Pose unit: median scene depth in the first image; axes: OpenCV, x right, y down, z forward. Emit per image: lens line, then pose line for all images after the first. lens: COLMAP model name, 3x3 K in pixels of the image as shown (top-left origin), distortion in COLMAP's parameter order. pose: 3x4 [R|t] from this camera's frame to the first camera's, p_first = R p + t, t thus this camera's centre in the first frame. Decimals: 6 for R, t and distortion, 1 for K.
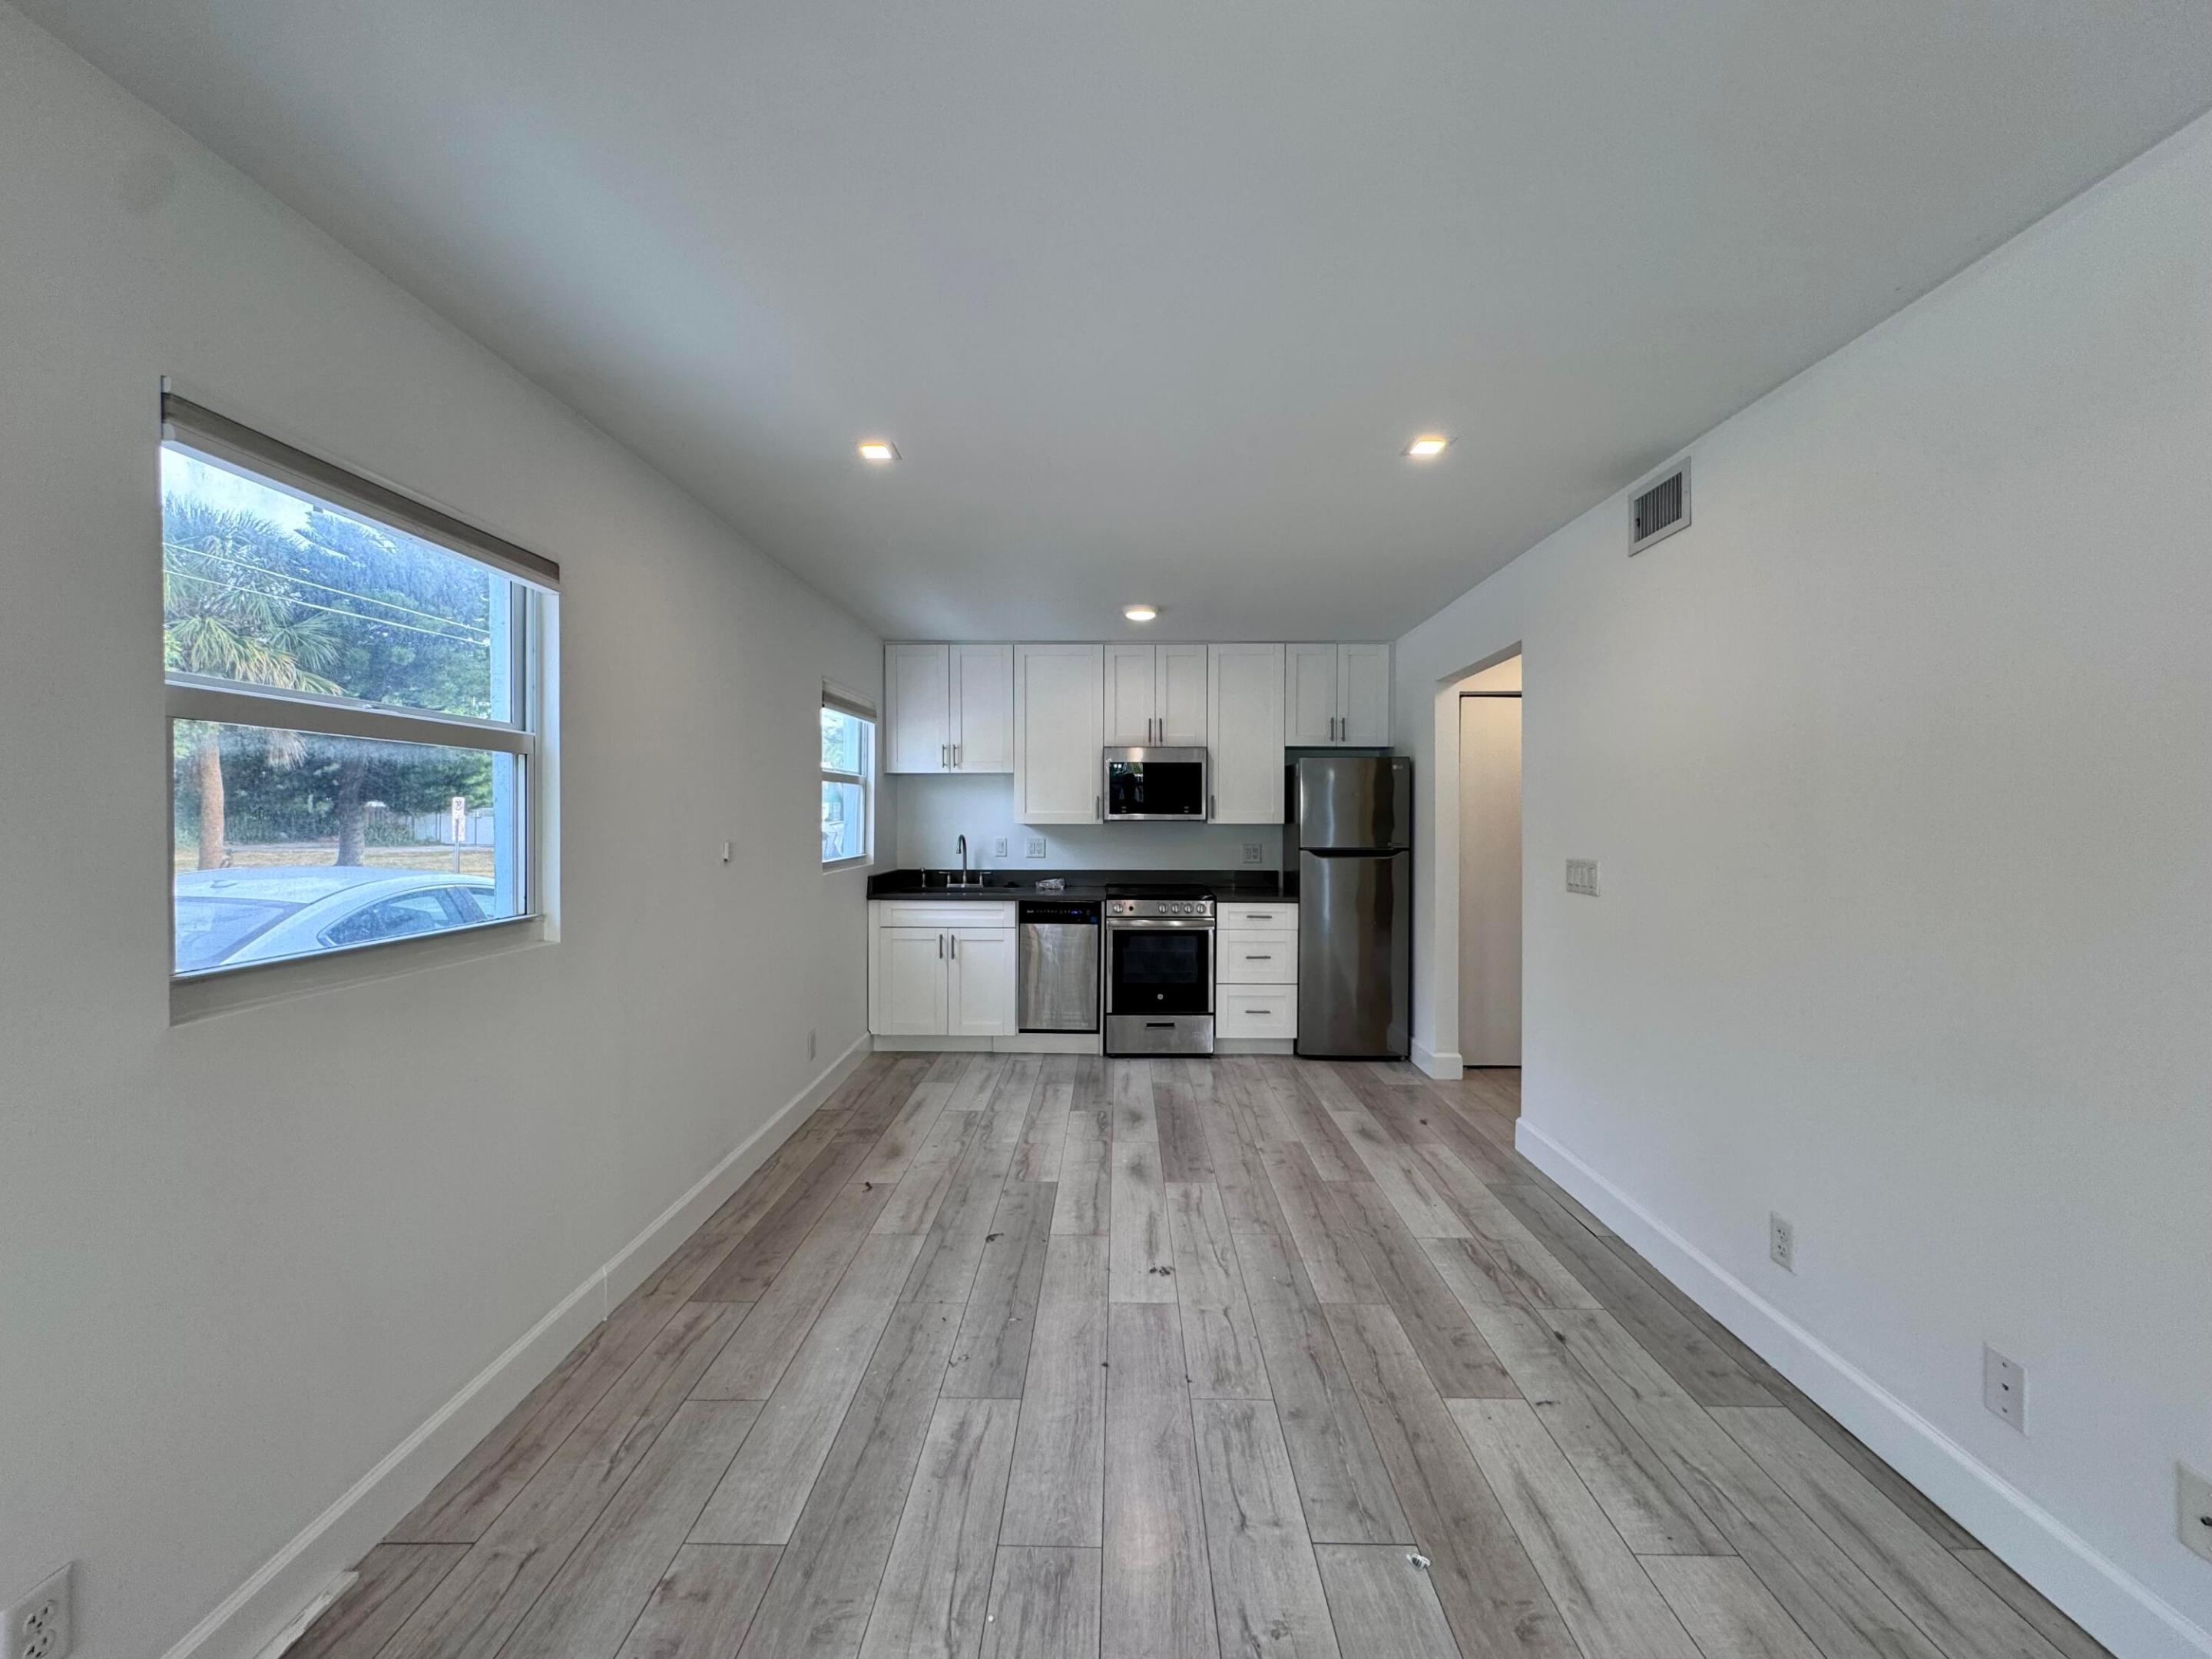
lens RADIAL K [[885.1, 0, 1104.0], [0, 885.1, 824.6], [0, 0, 1]] dist [-0.003095, 0.000531]
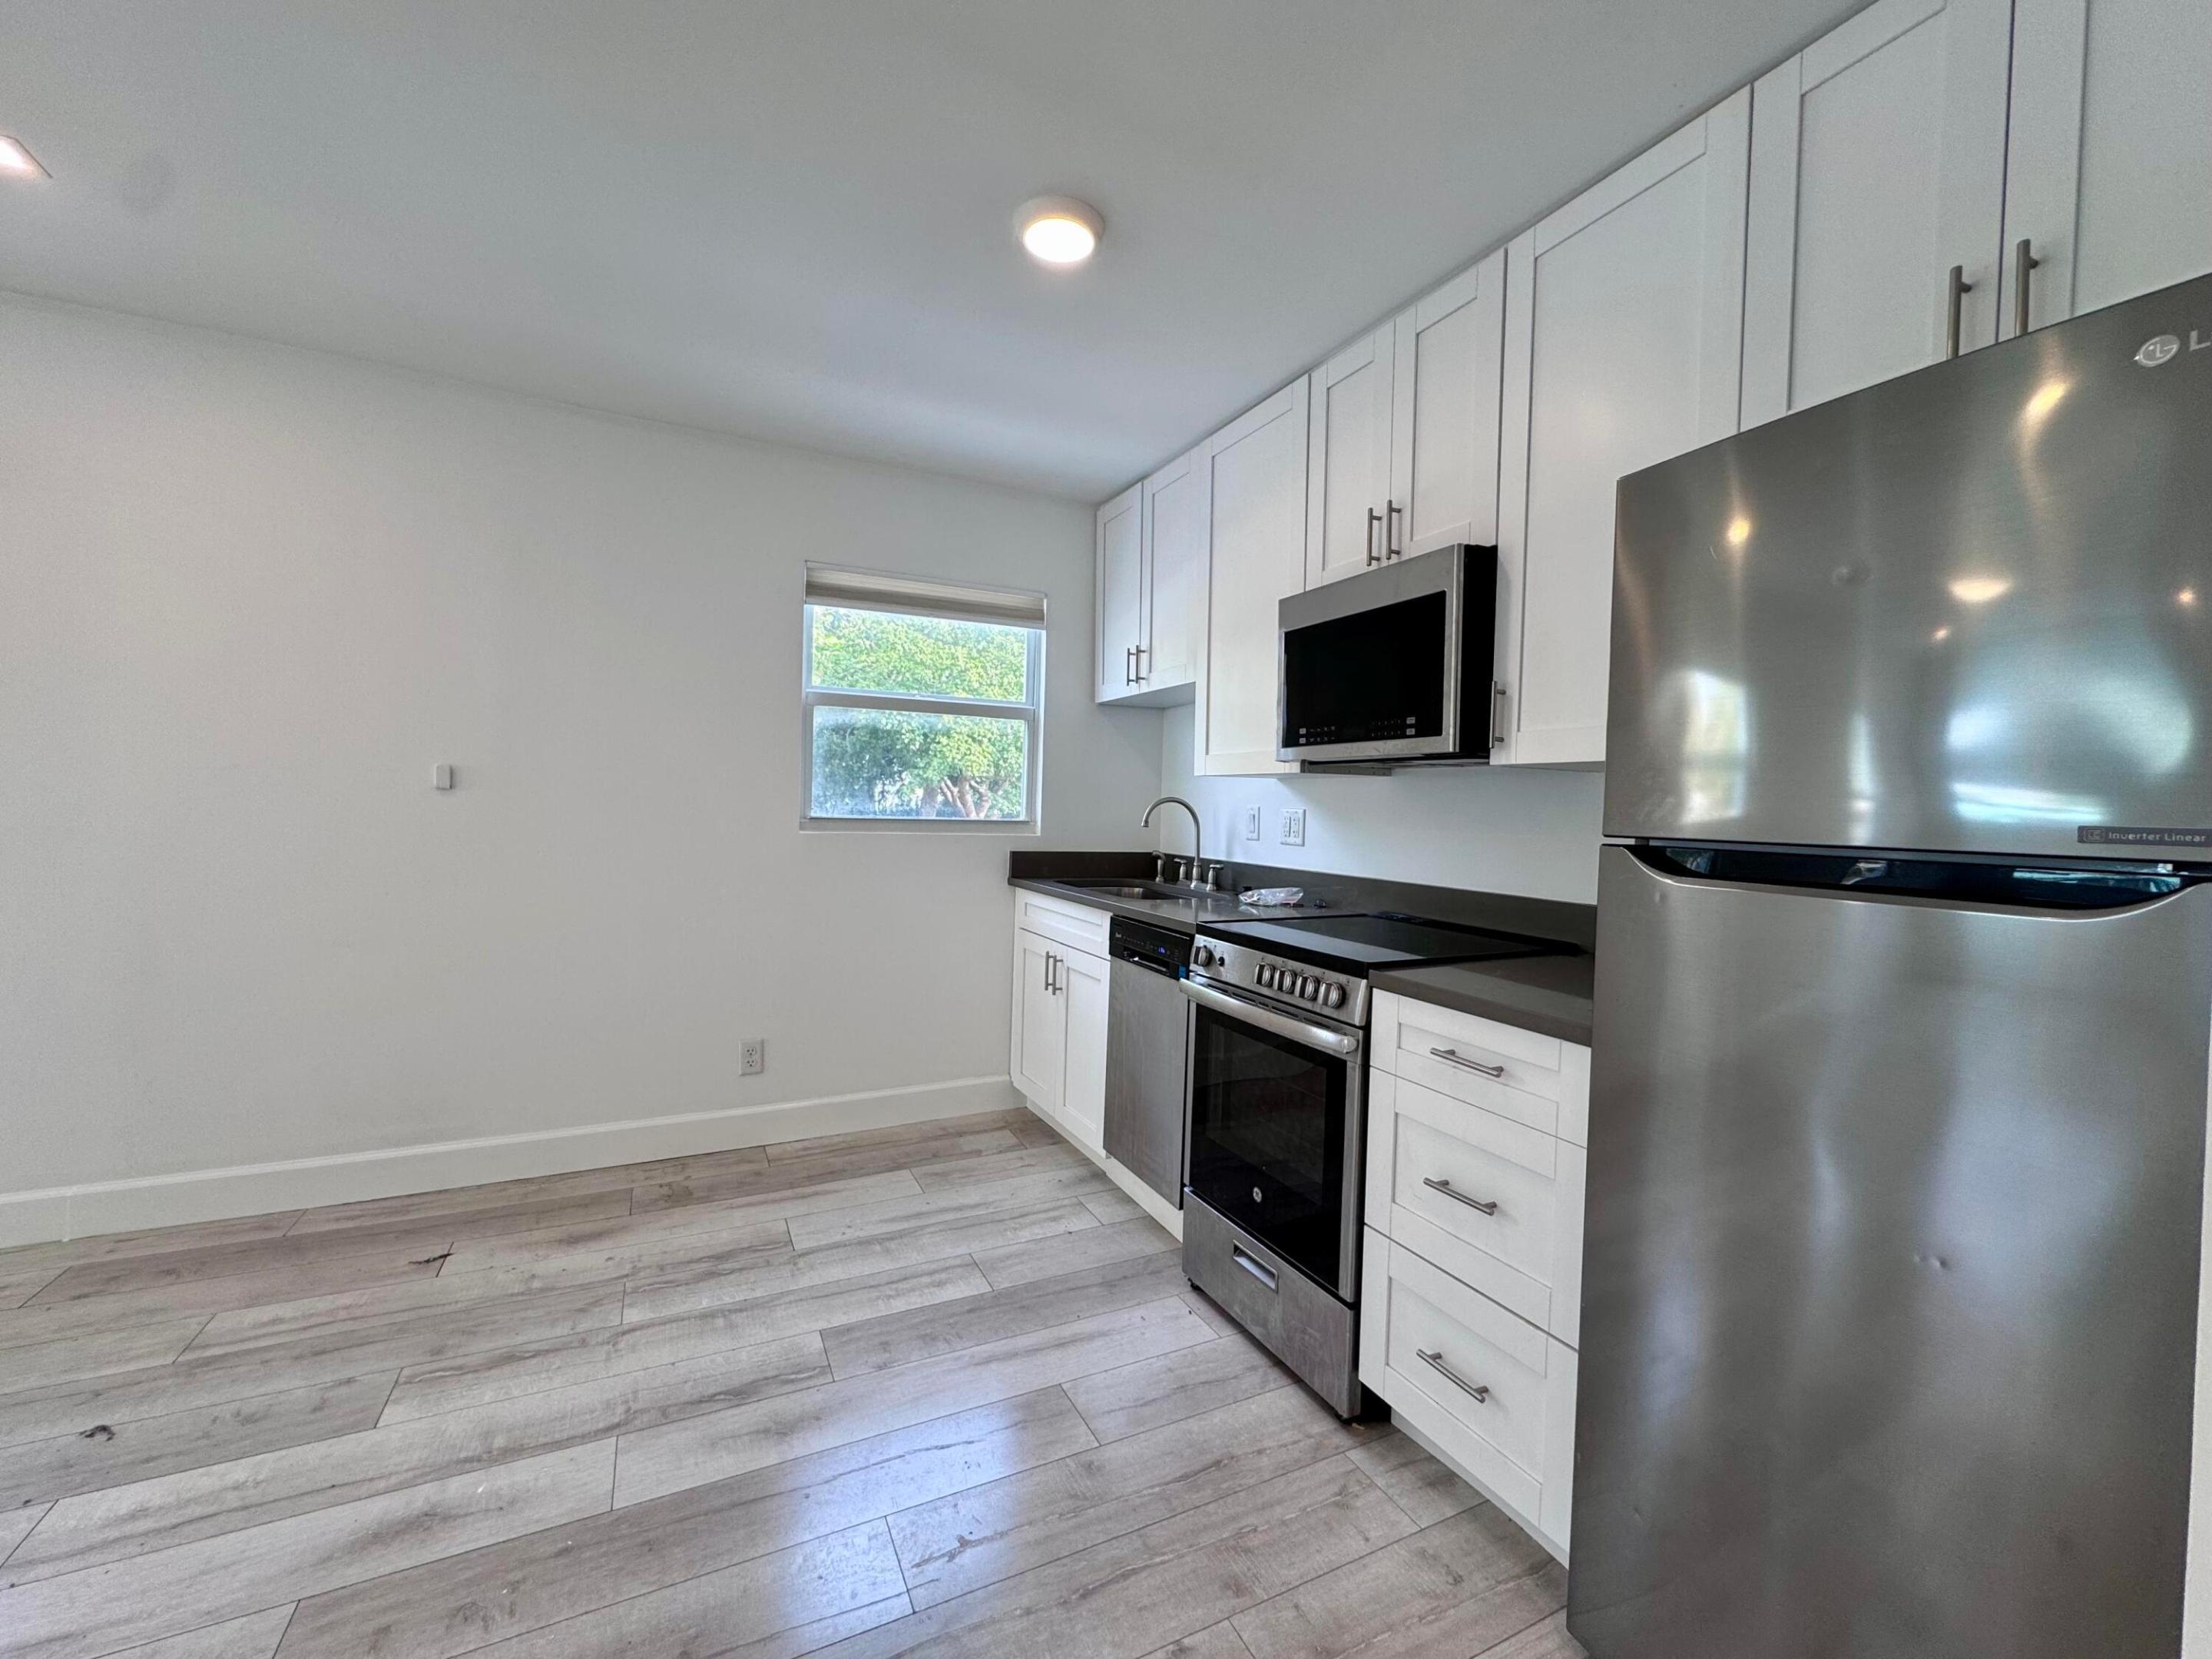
lens RADIAL K [[884.3, 0, 1104.4], [0, 884.3, 823.3], [0, 0, 1]] dist [-0.001833, 0.000224]
pose [[0.457137, 0.030724, -0.888866, 0.402068], [-0.039818, 0.999108, 0.014056, 0.025766], [0.888505, 0.028967, 0.457952, 0.792756]]
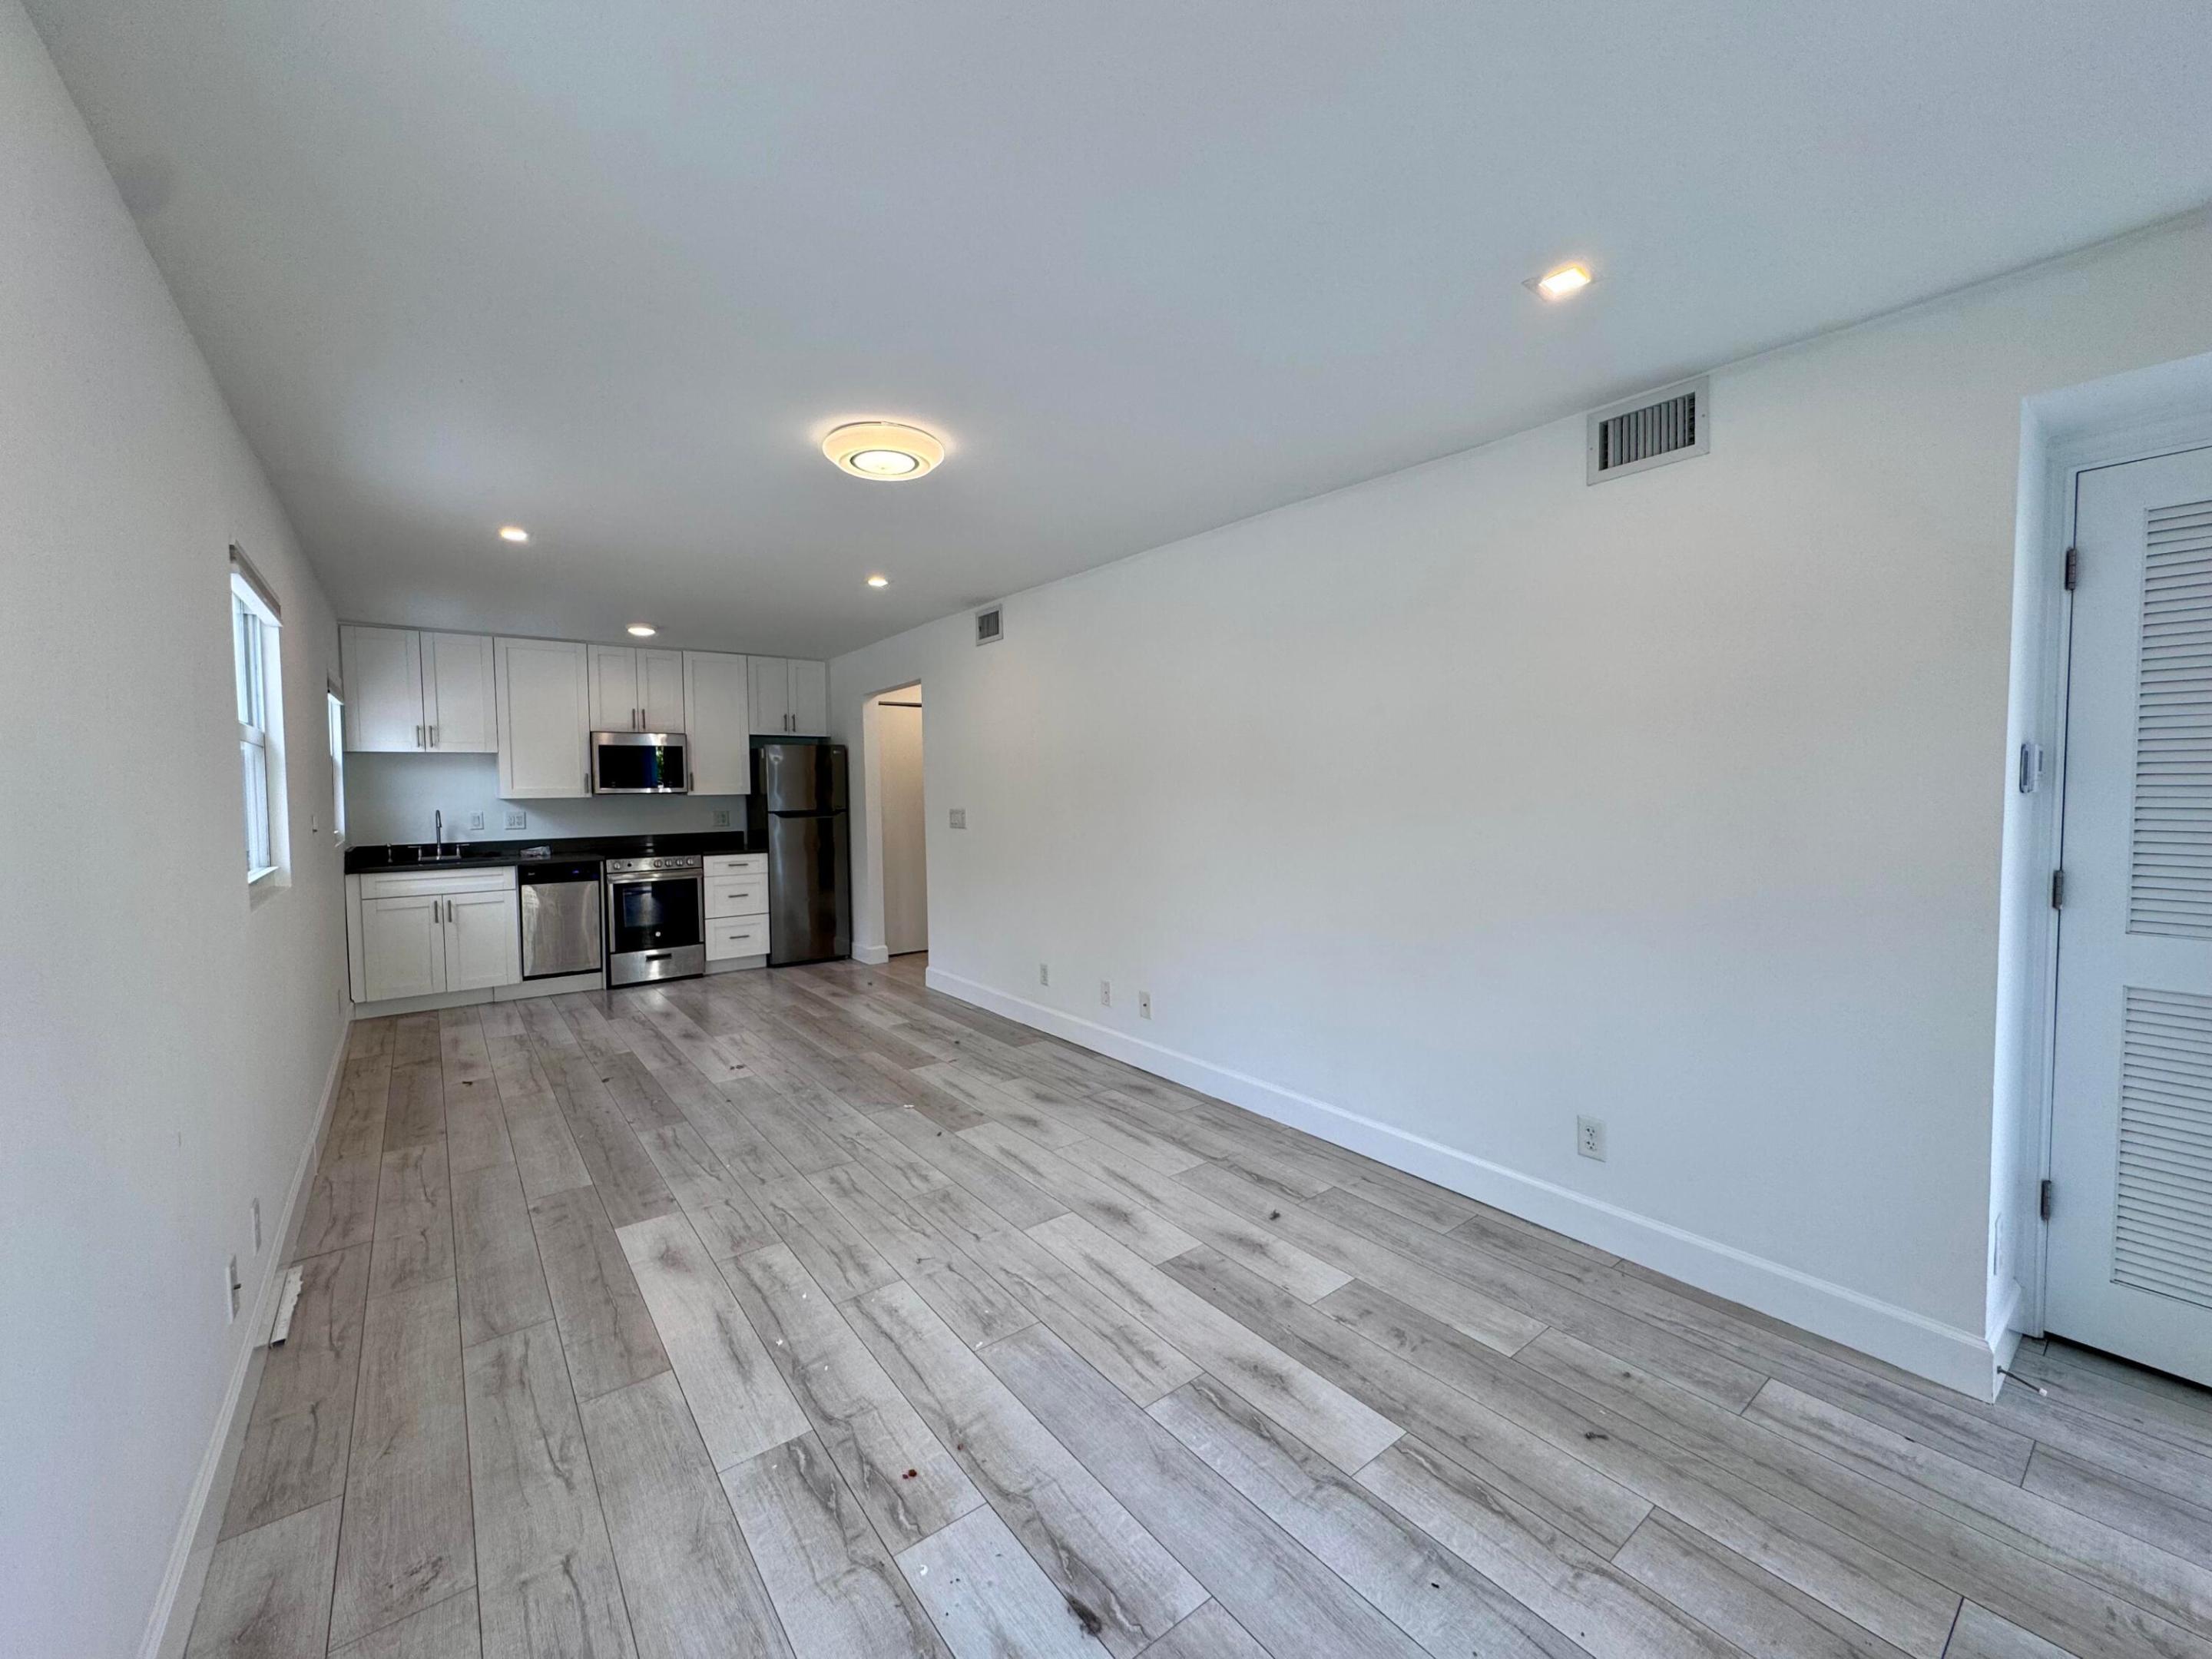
lens RADIAL K [[885.1, 0, 1104.0], [0, 885.1, 824.6], [0, 0, 1]] dist [-0.003095, 0.000531]
pose [[0.780925, -0.039691, 0.623362, -0.228962], [0.020890, 0.999080, 0.037445, 0.006590], [-0.624275, -0.016220, 0.781036, -0.386969]]
